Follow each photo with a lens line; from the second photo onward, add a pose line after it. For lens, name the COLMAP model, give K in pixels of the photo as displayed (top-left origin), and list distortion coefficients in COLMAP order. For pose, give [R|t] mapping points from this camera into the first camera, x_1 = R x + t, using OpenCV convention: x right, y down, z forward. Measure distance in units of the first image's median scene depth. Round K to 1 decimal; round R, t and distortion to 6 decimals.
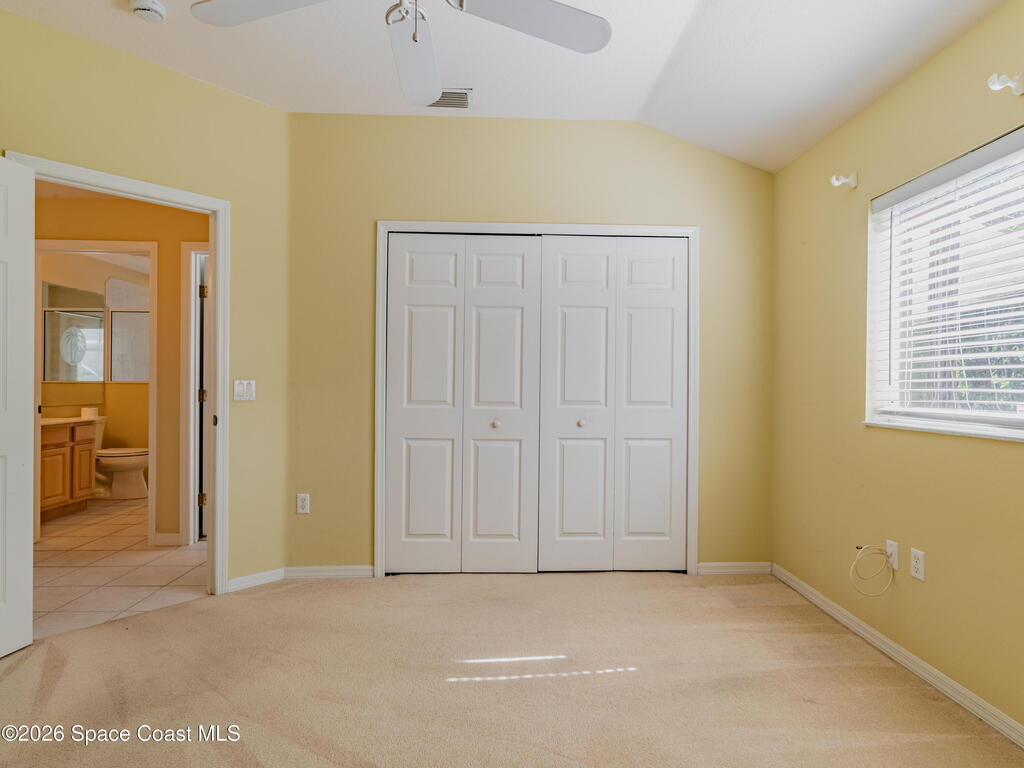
lens RADIAL K [[552.7, 0, 510.2], [0, 552.7, 381.9], [0, 0, 1]] dist [0.000441, 0.006264]
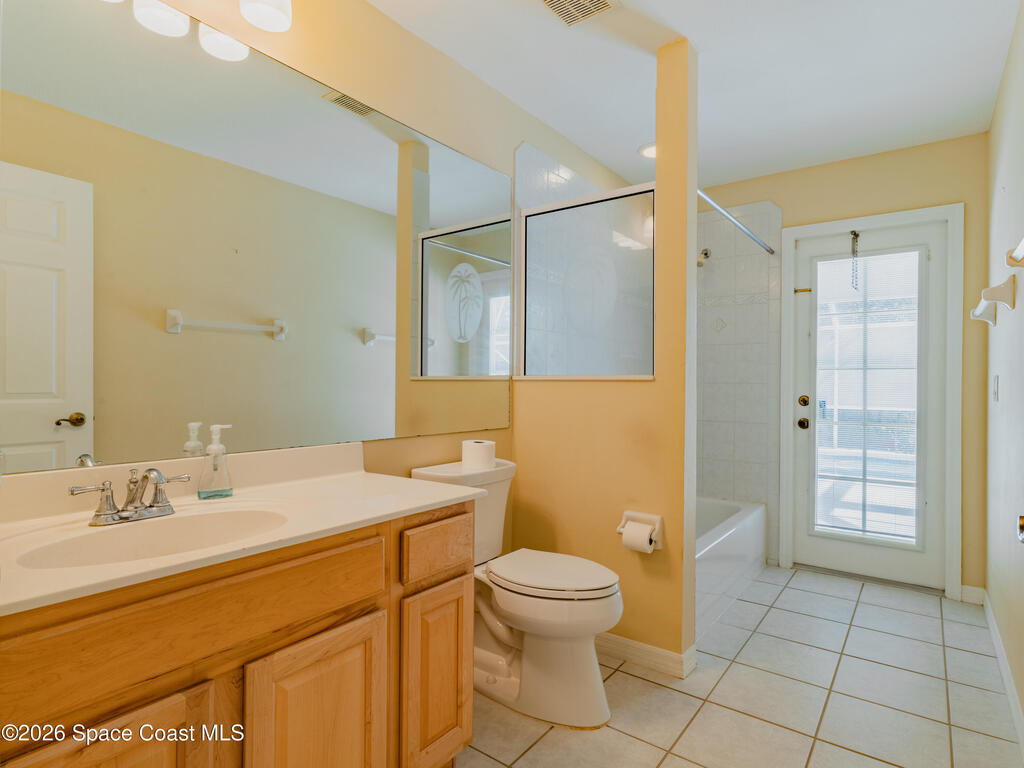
lens RADIAL K [[552.7, 0, 509.6], [0, 552.7, 381.2], [0, 0, 1]] dist [0.000441, 0.006264]
pose [[0.773880, -0.000675, -0.633332, -0.520478], [0.004962, 0.999975, 0.004996, 0.002061], [0.633313, -0.007009, 0.773864, 0.750632]]
